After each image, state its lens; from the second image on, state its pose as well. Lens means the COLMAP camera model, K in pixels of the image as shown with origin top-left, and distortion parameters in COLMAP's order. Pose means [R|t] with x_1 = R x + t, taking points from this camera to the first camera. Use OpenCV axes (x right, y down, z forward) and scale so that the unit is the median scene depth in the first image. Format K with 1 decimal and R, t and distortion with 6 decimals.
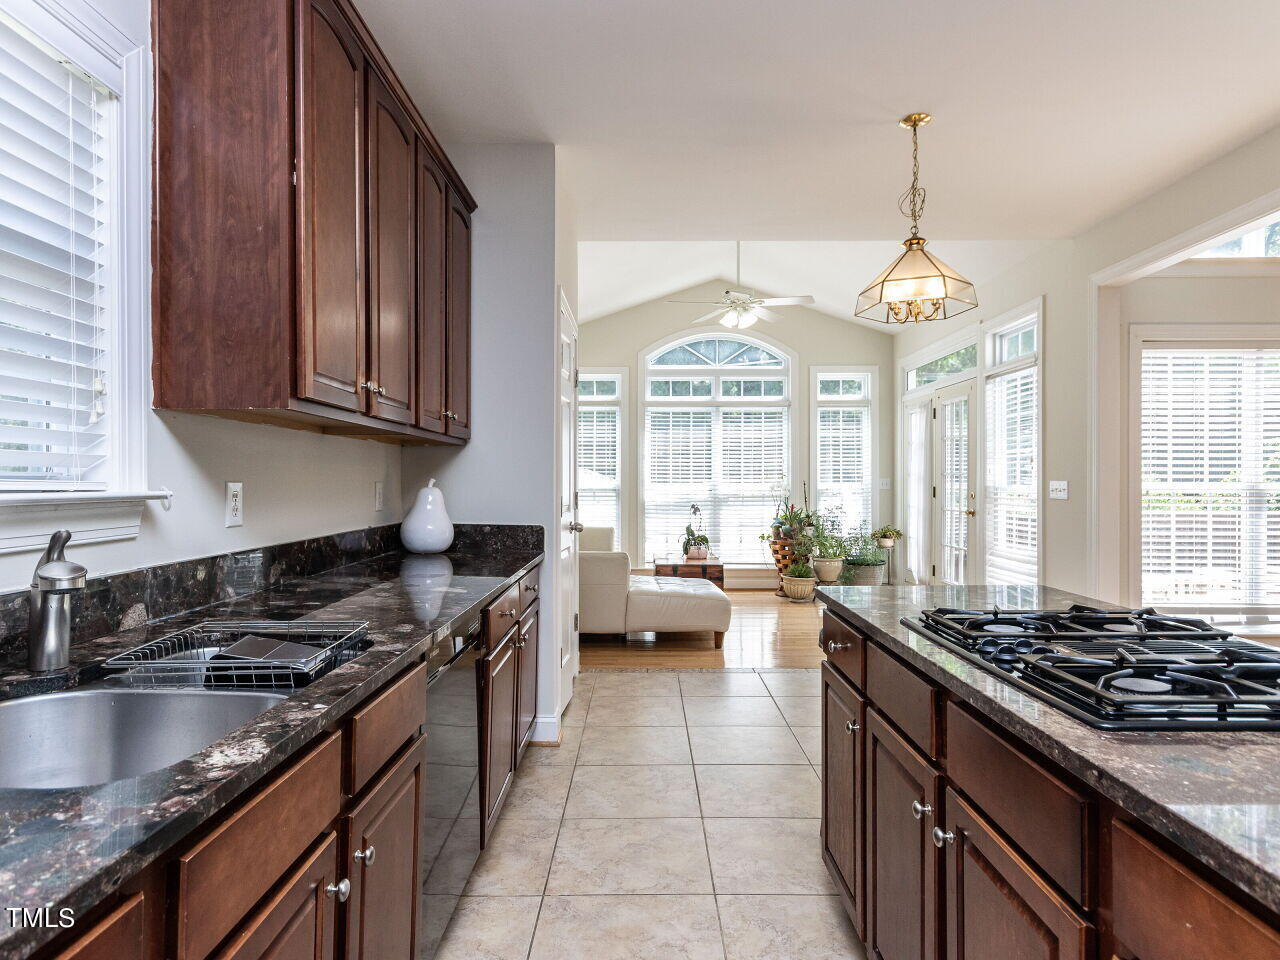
lens RADIAL K [[757.9, 0, 630.0], [0, 757.9, 479.9], [0, 0, 1]] dist [-0.006429, 0.005462]
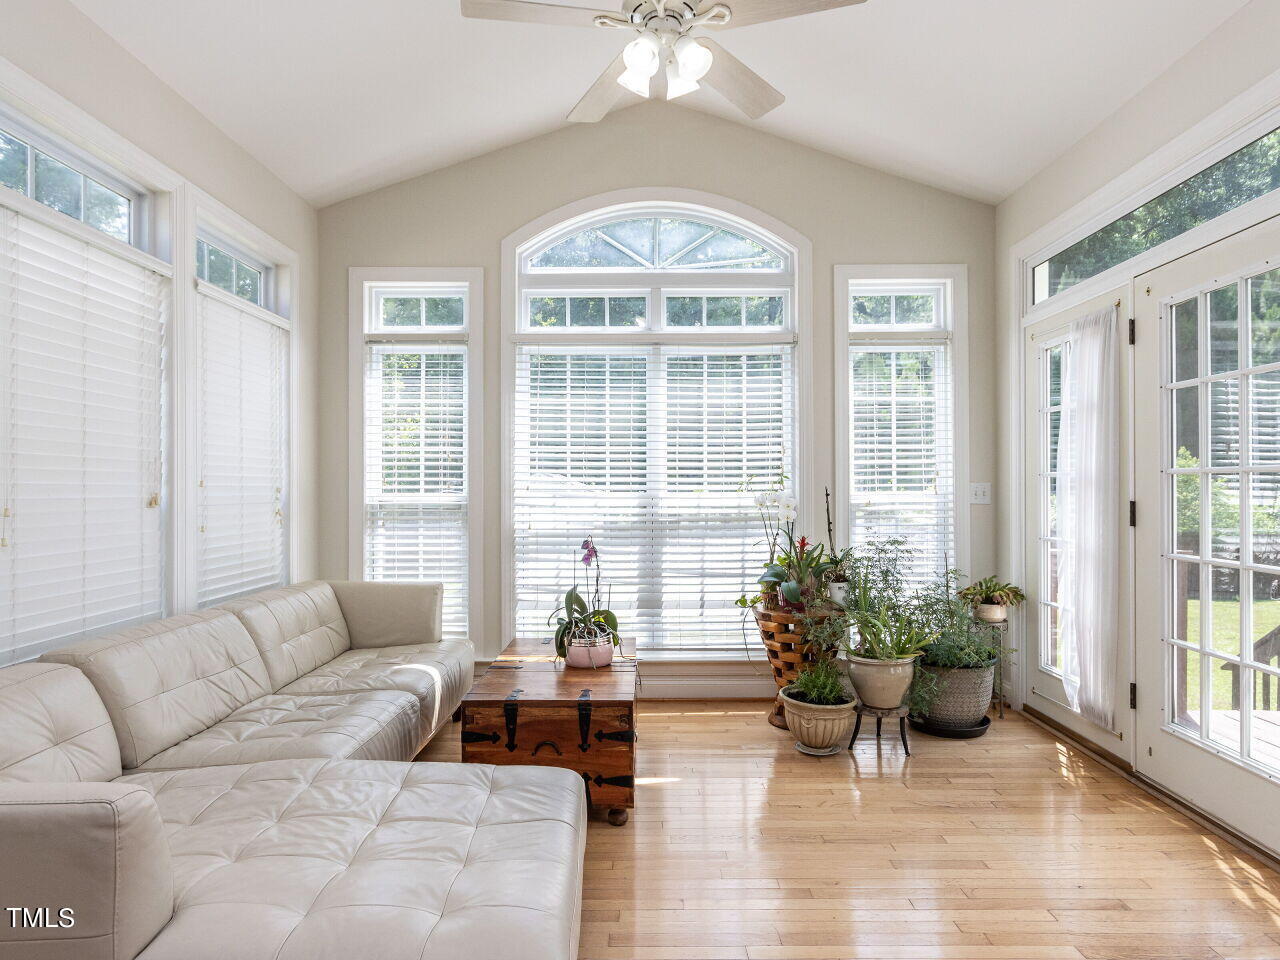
lens RADIAL K [[757.9, 0, 646.9], [0, 757.9, 482.7], [0, 0, 1]] dist [-0.006429, 0.005462]
pose [[0.999776, -0.002384, 0.021018, 0.099020], [0.002493, 0.999984, -0.005149, 0.000117], [-0.021005, 0.005201, 0.999766, 0.489096]]
